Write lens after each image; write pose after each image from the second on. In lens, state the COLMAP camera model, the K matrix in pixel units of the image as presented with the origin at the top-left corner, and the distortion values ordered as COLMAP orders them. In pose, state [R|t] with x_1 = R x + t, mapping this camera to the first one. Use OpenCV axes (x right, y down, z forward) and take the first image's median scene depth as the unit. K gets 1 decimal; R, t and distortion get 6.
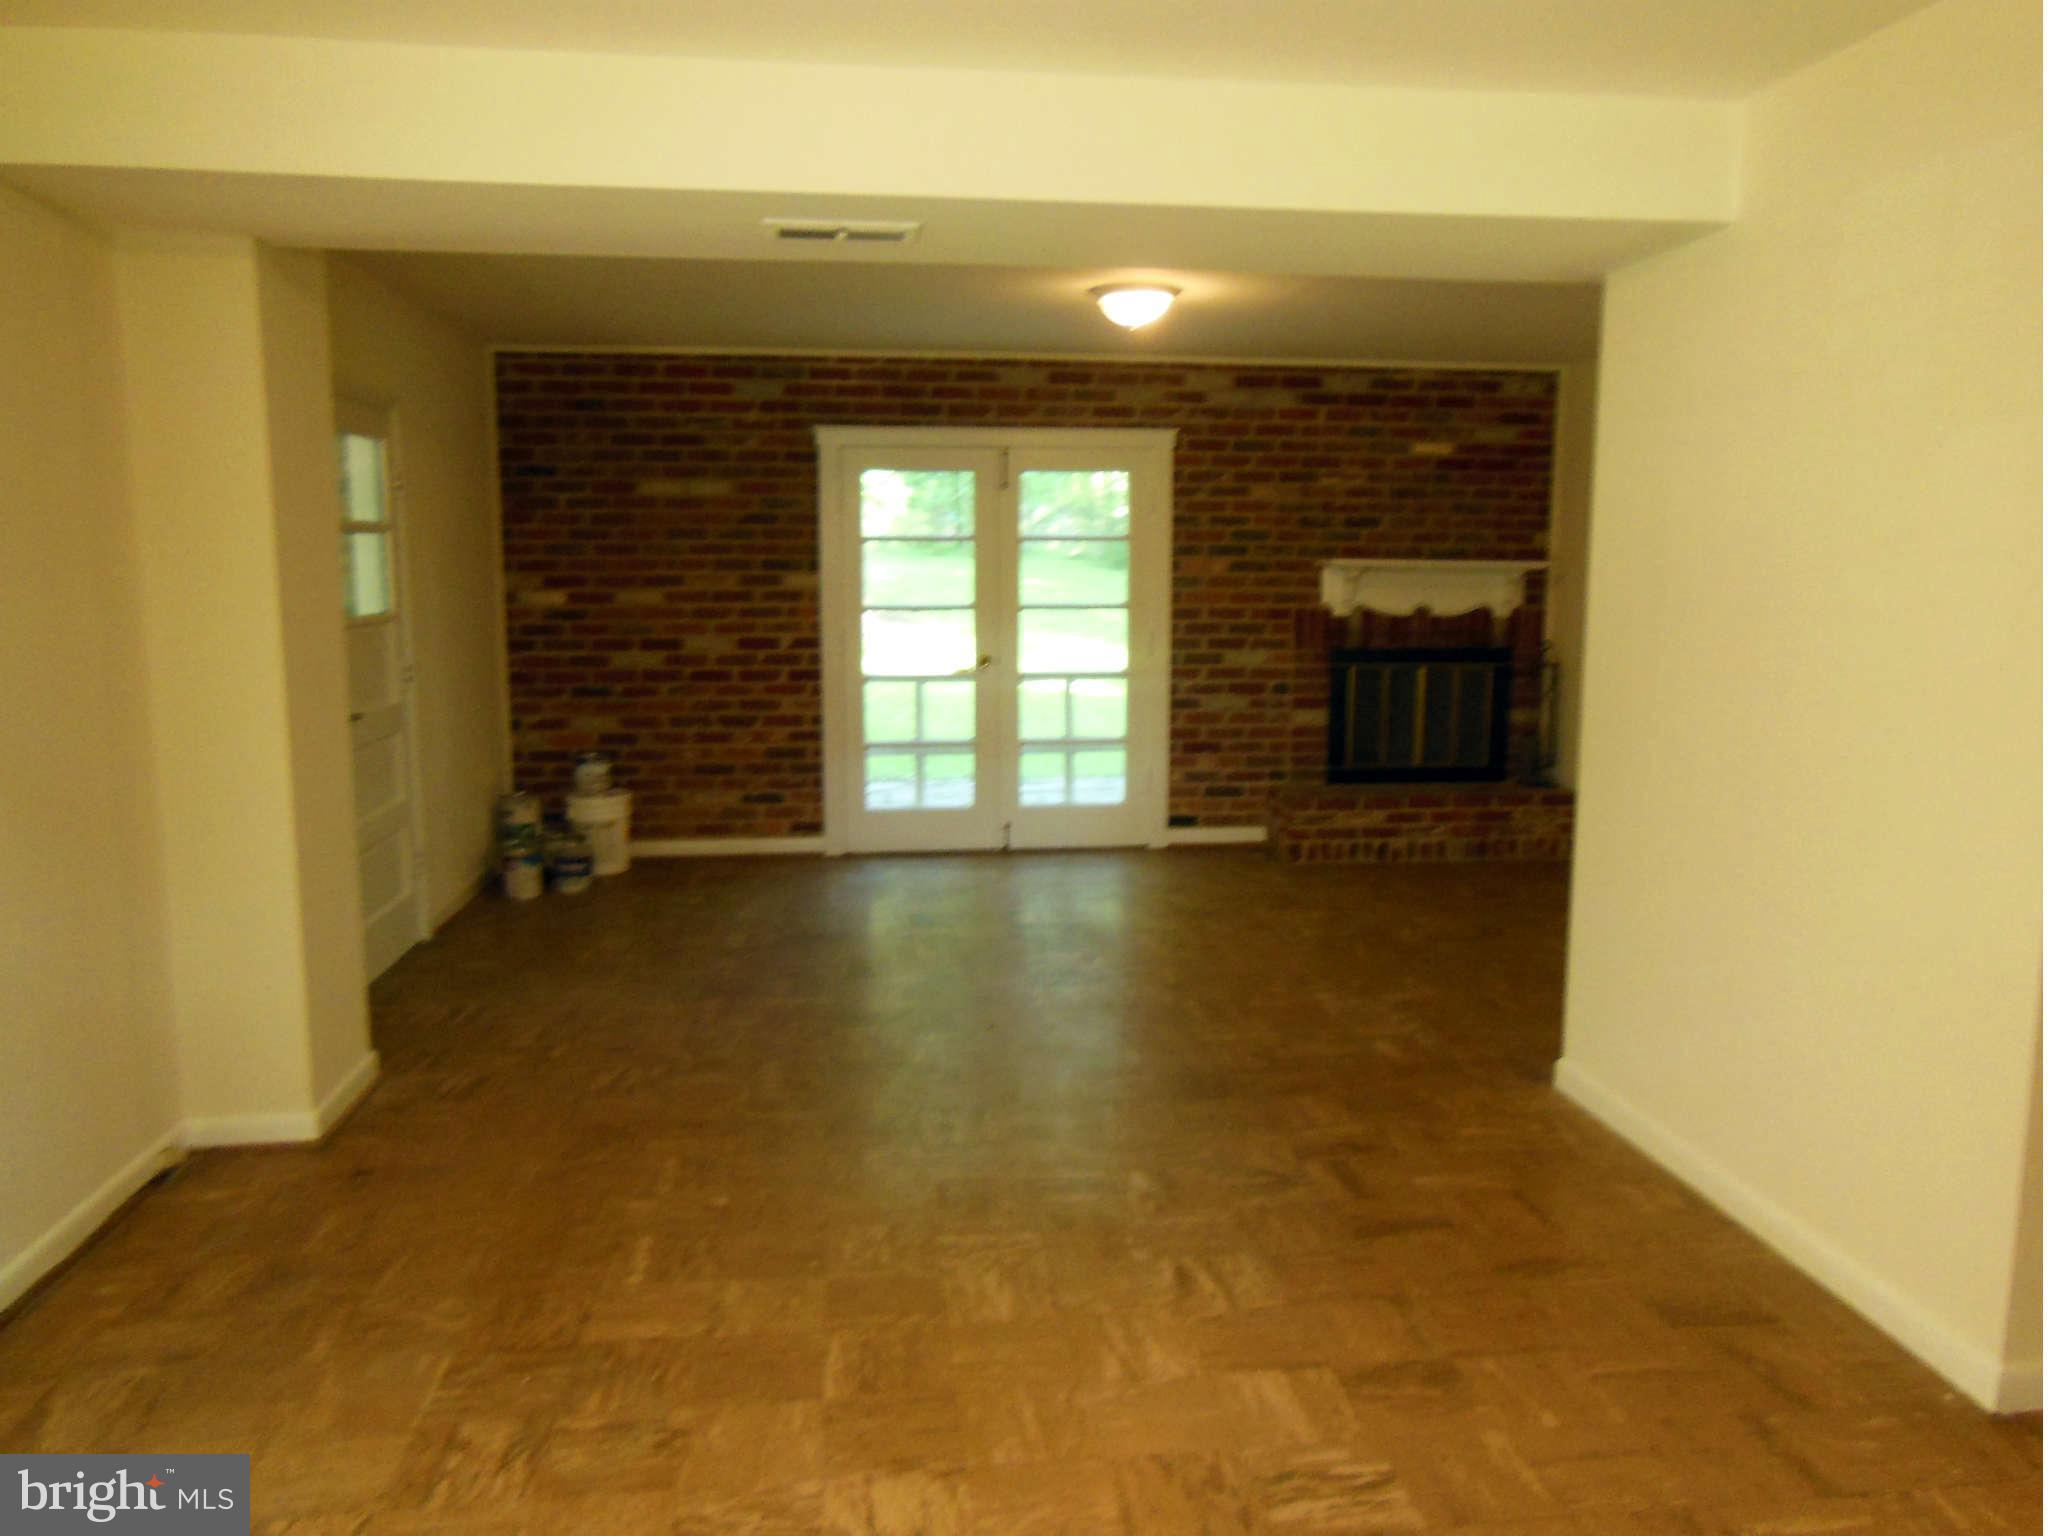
lens RADIAL K [[1517.1, 0, 1024.0], [0, 1517.1, 768.0], [0, 0, 1]] dist [-0.033072, 0.084480]
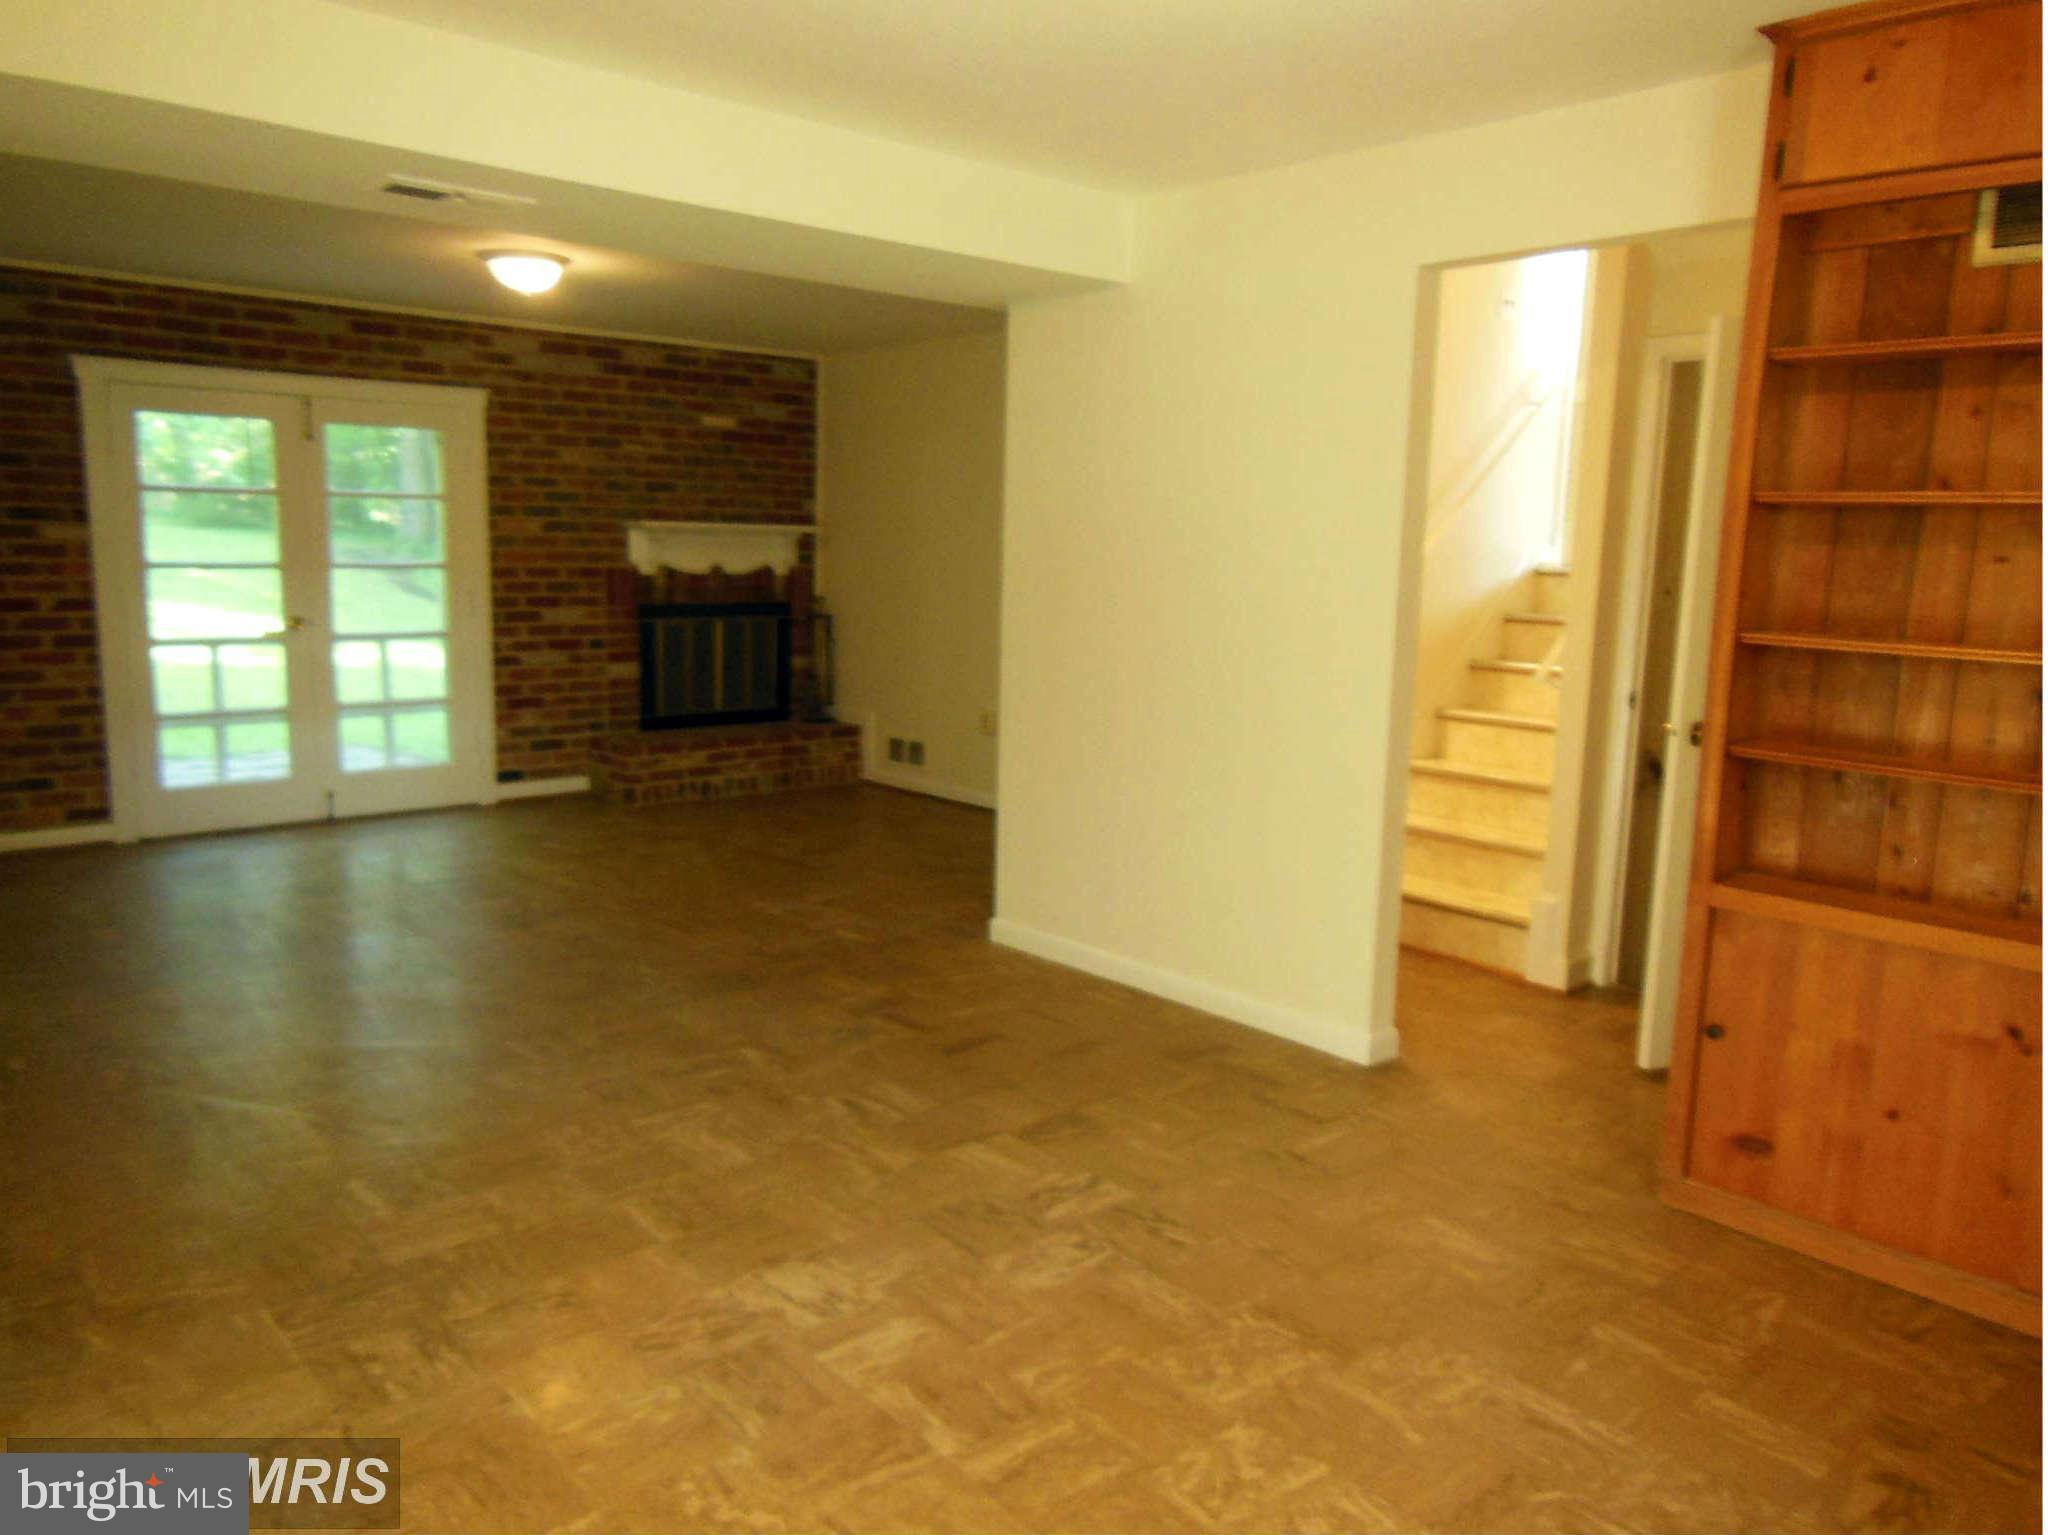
lens RADIAL K [[1517.7, 0, 1024.0], [0, 1517.7, 767.5], [0, 0, 1]] dist [-0.005048, 0.087931]
pose [[0.827298, -0.073665, 0.556912, -0.184456], [0.060450, 0.997282, 0.042116, 0.007276], [-0.558501, -0.001177, 0.829503, -0.043700]]
